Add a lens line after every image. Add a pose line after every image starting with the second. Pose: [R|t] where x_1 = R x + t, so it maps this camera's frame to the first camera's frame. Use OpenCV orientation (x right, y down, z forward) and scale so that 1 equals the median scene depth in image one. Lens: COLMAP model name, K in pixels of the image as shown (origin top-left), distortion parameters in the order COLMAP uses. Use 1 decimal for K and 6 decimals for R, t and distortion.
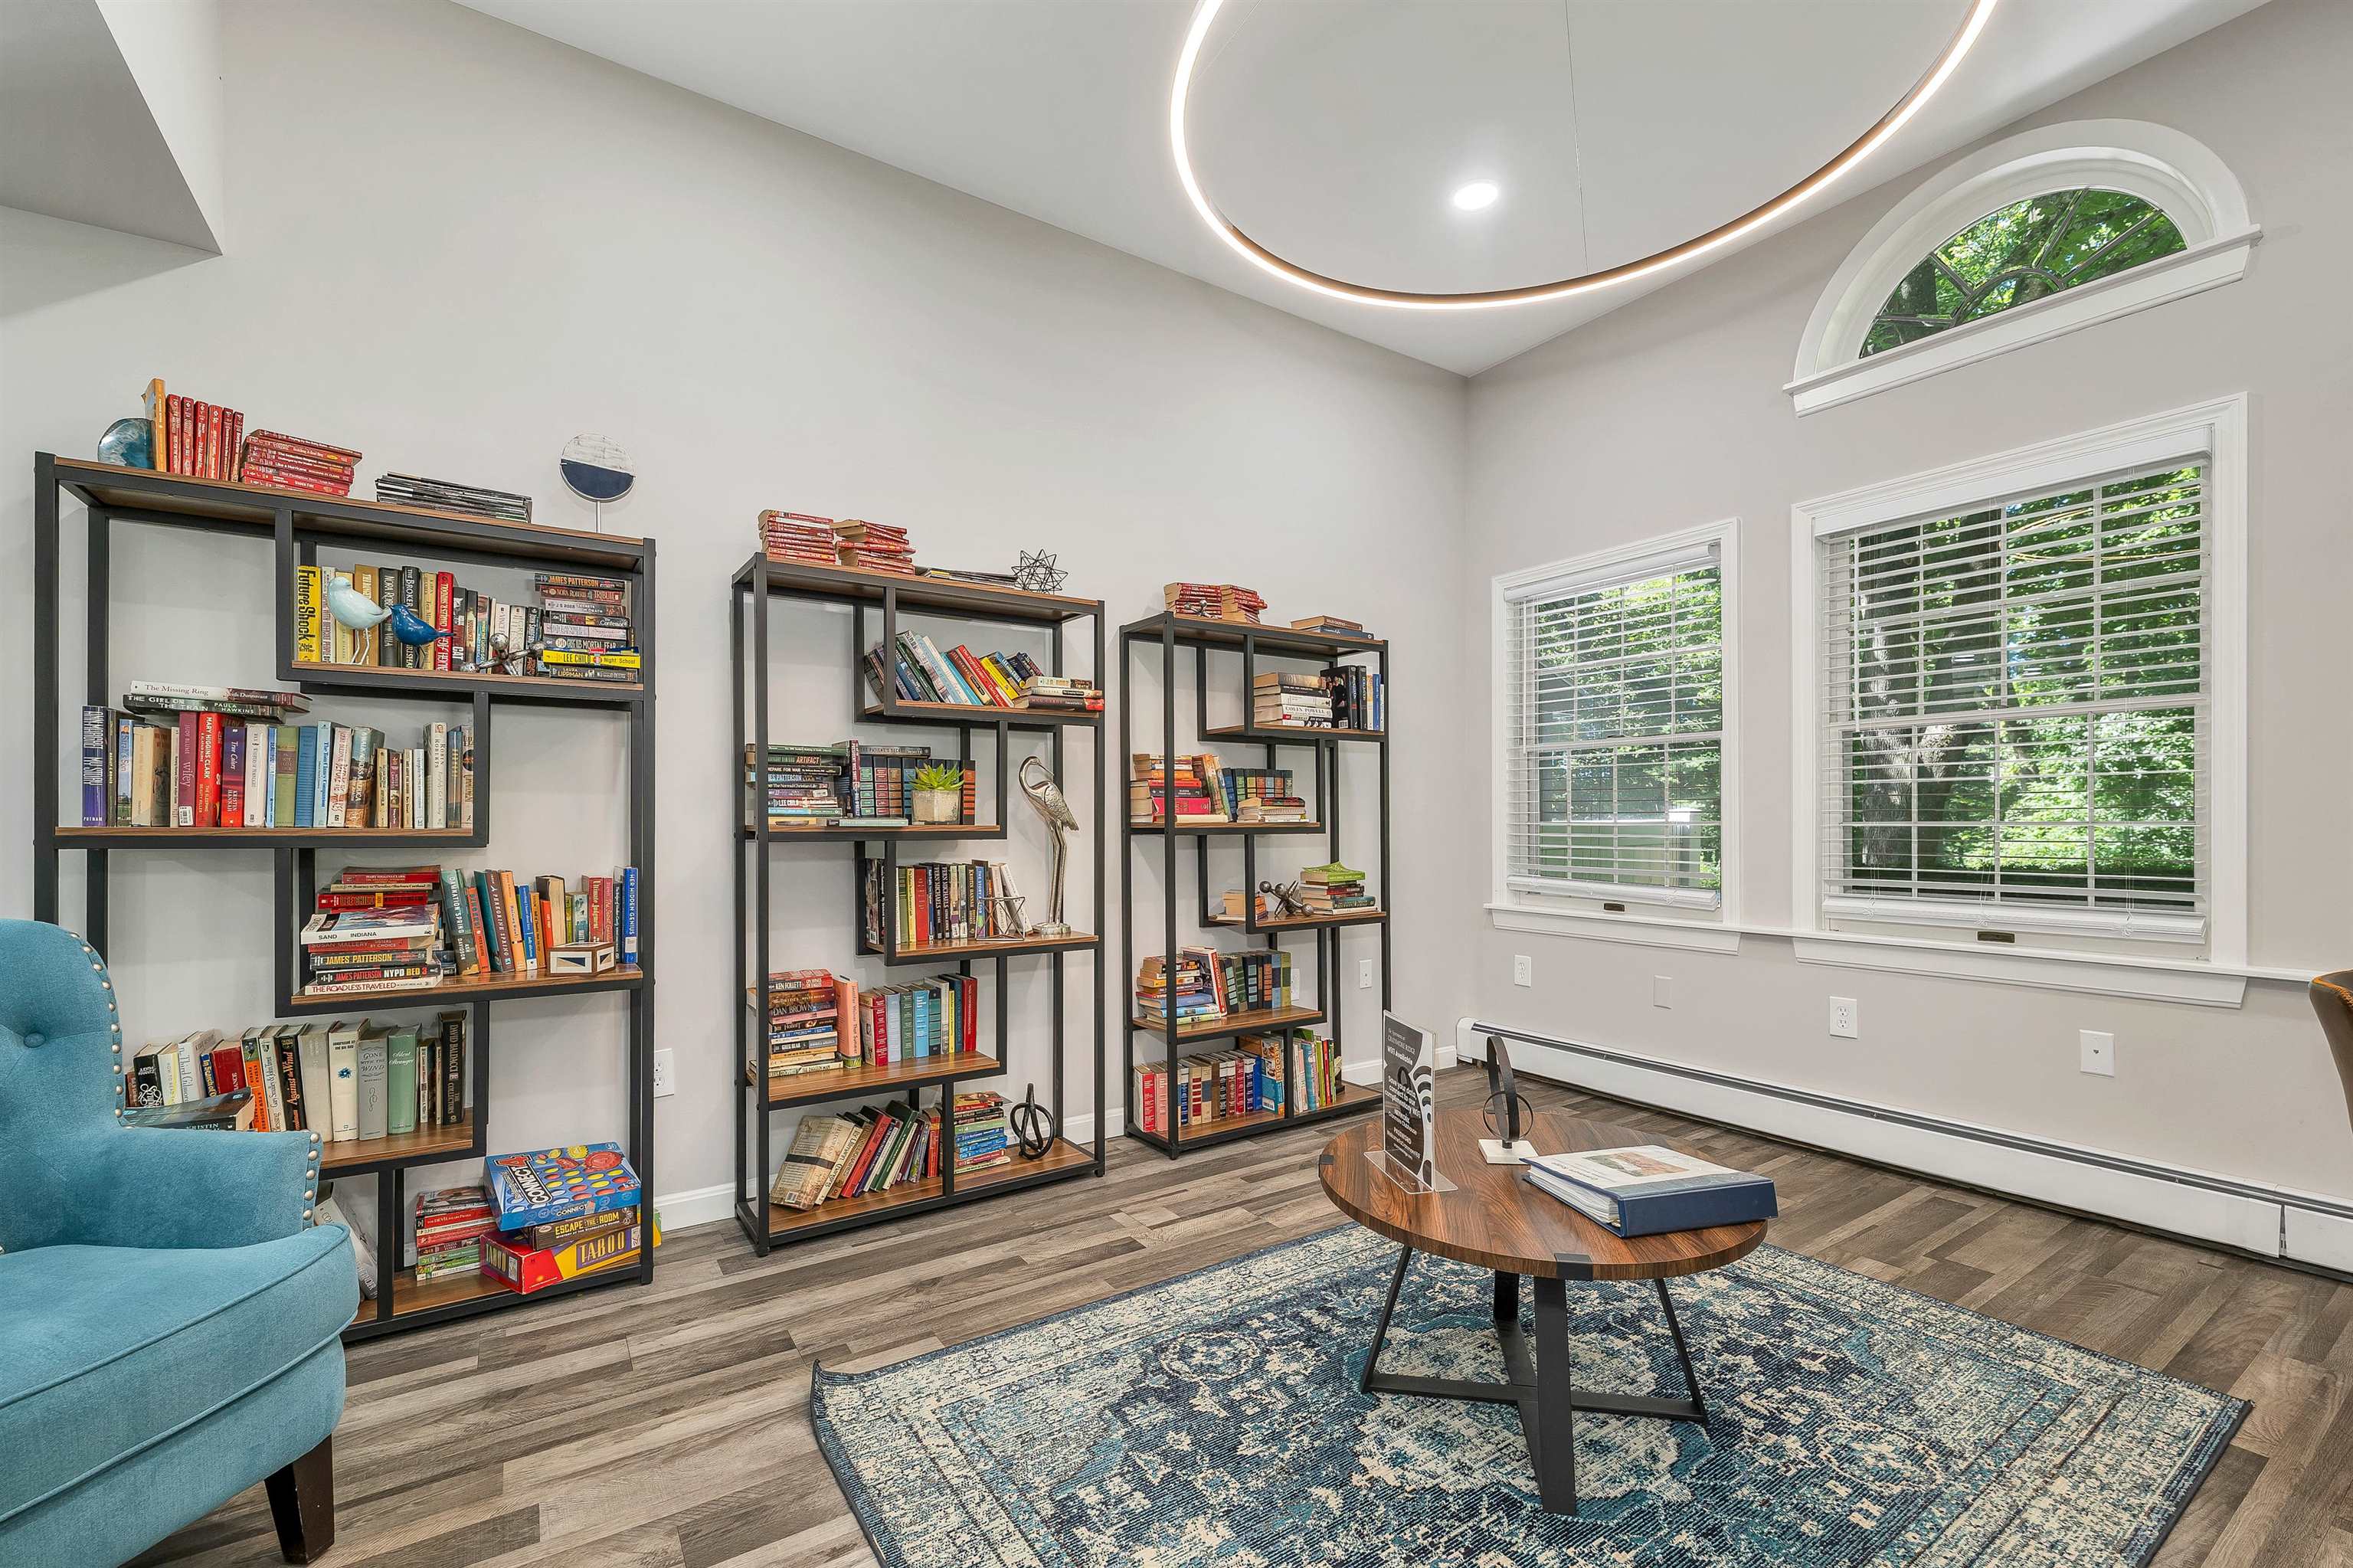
lens RADIAL K [[996.3, 0, 1173.3], [0, 996.3, 801.0], [0, 0, 1]] dist [-0.000947, -0.000182]
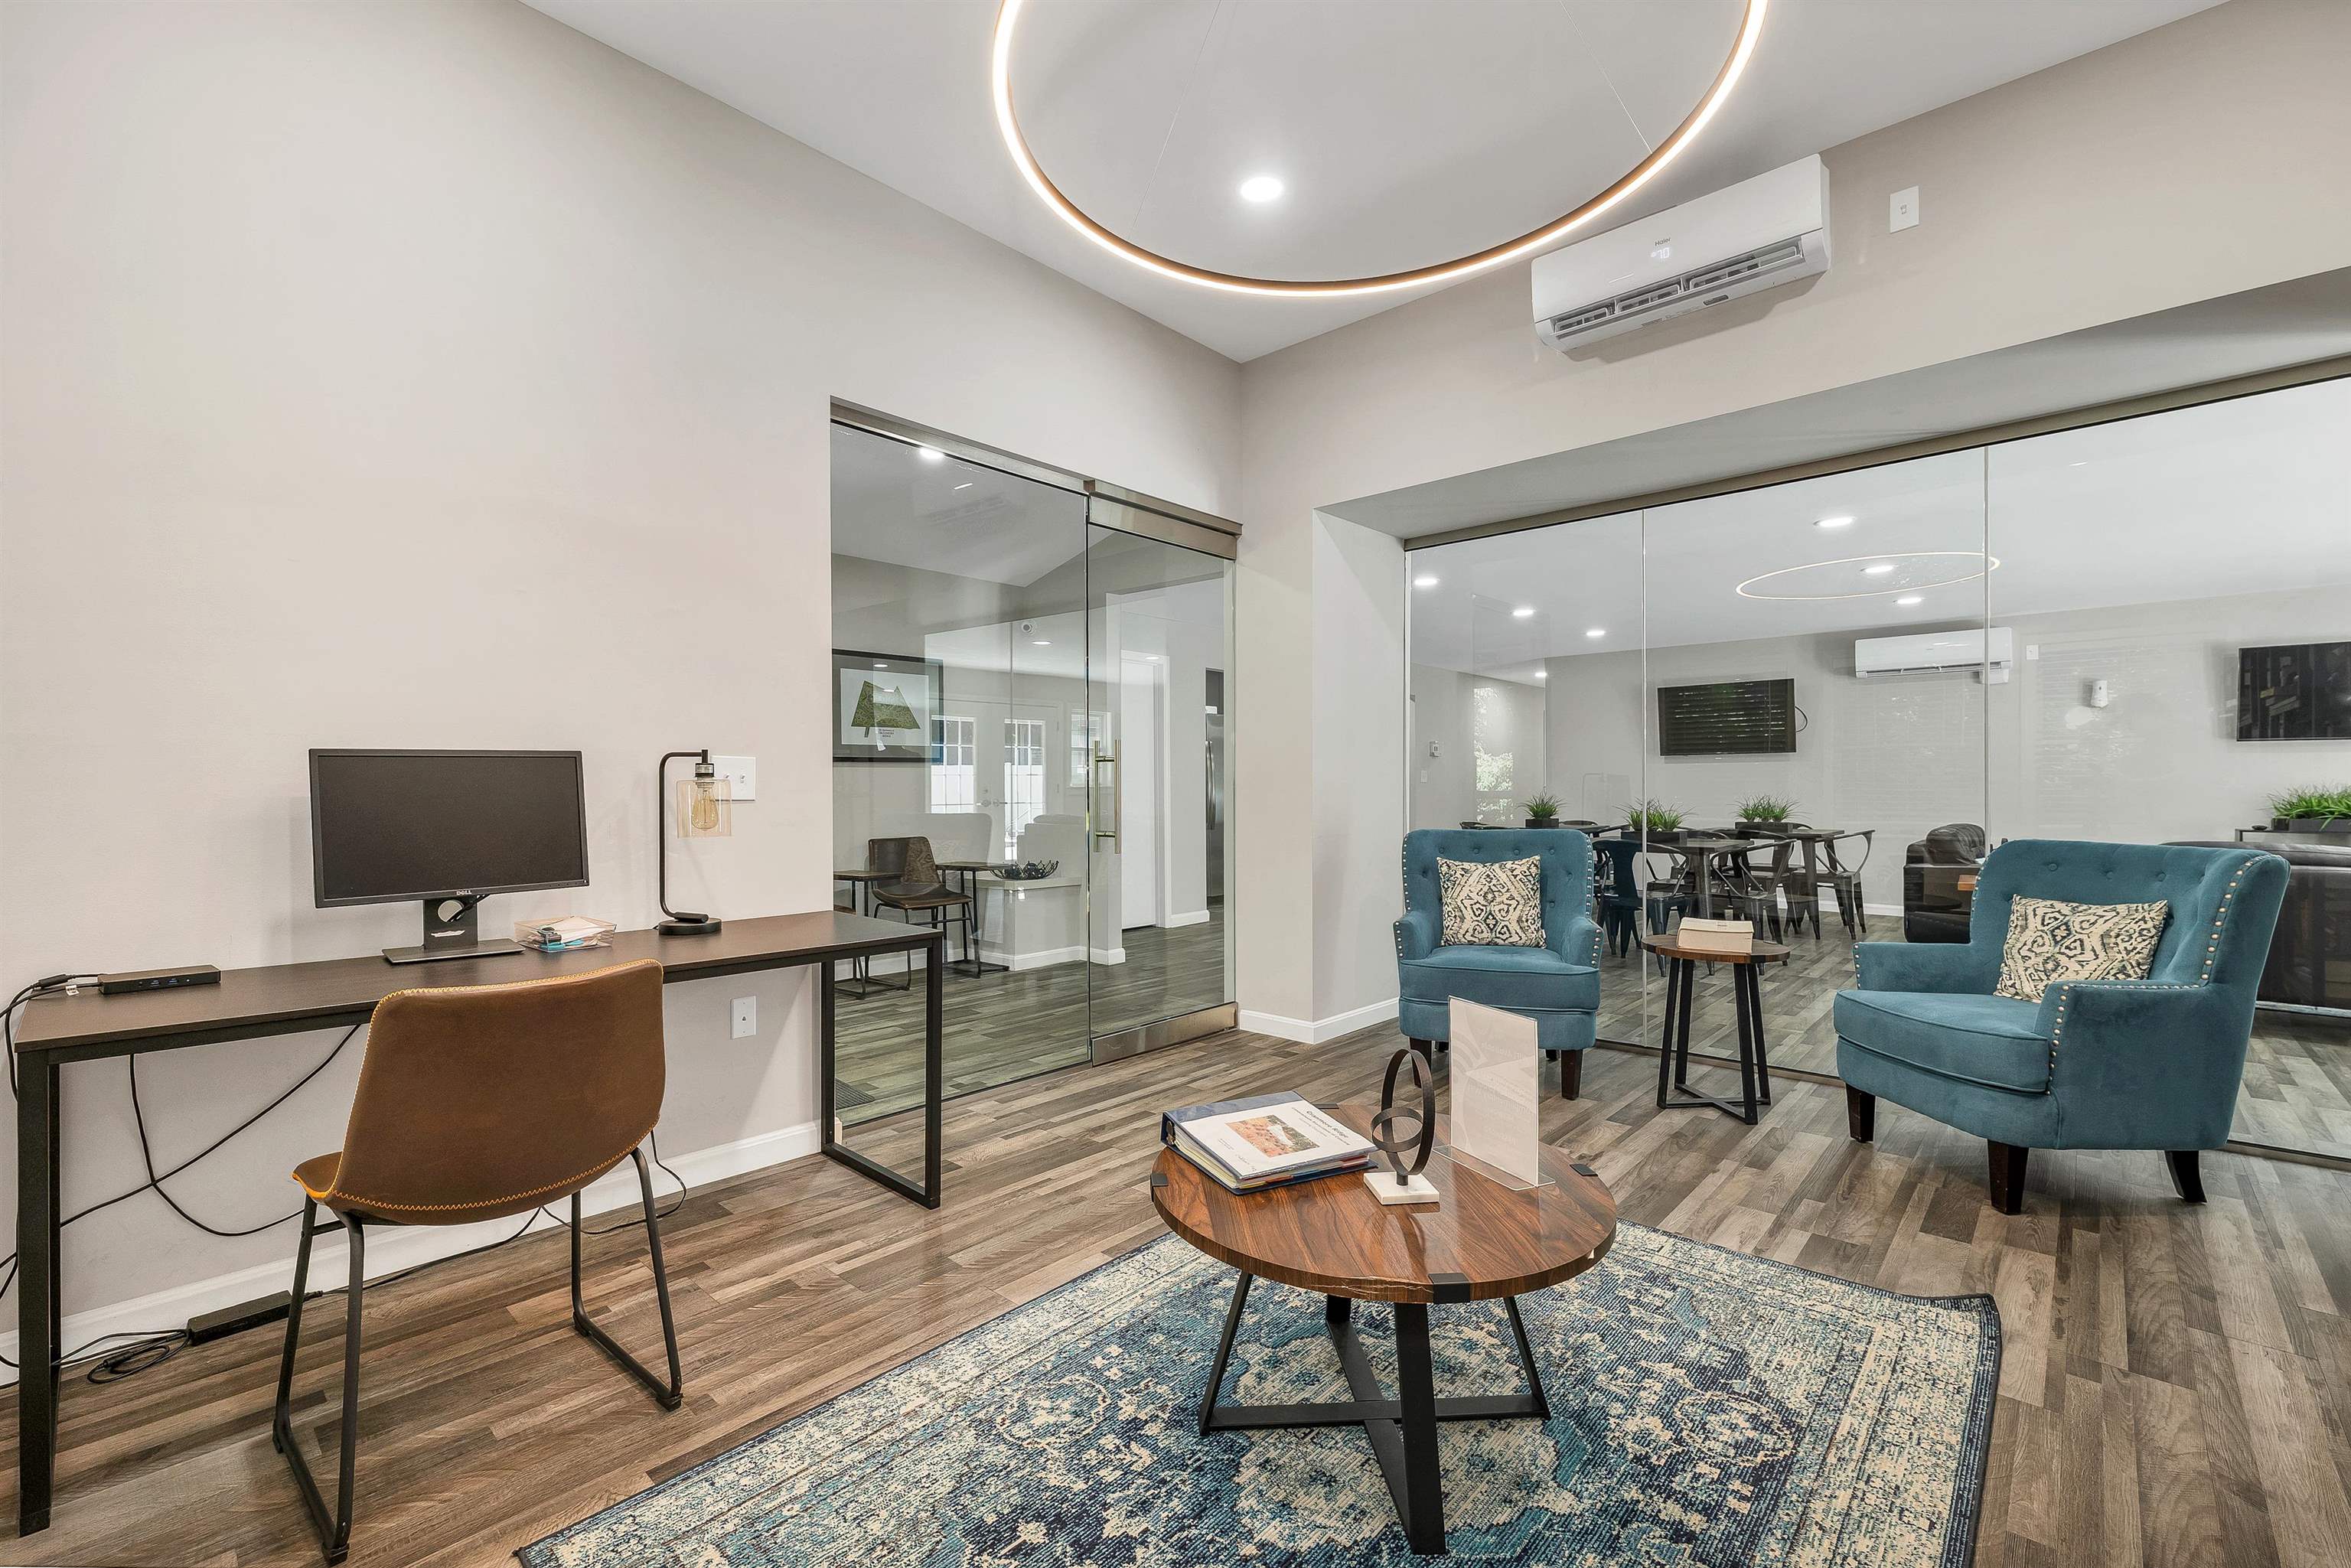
lens RADIAL K [[995.4, 0, 1173.5], [0, 995.4, 786.0], [0, 0, 1]] dist [-0.000947, -0.000182]
pose [[-0.971327, 0.006709, -0.237653, 0.784243], [0.011907, 0.999720, -0.020444, 0.027135], [0.237449, -0.022688, -0.971135, 1.940509]]
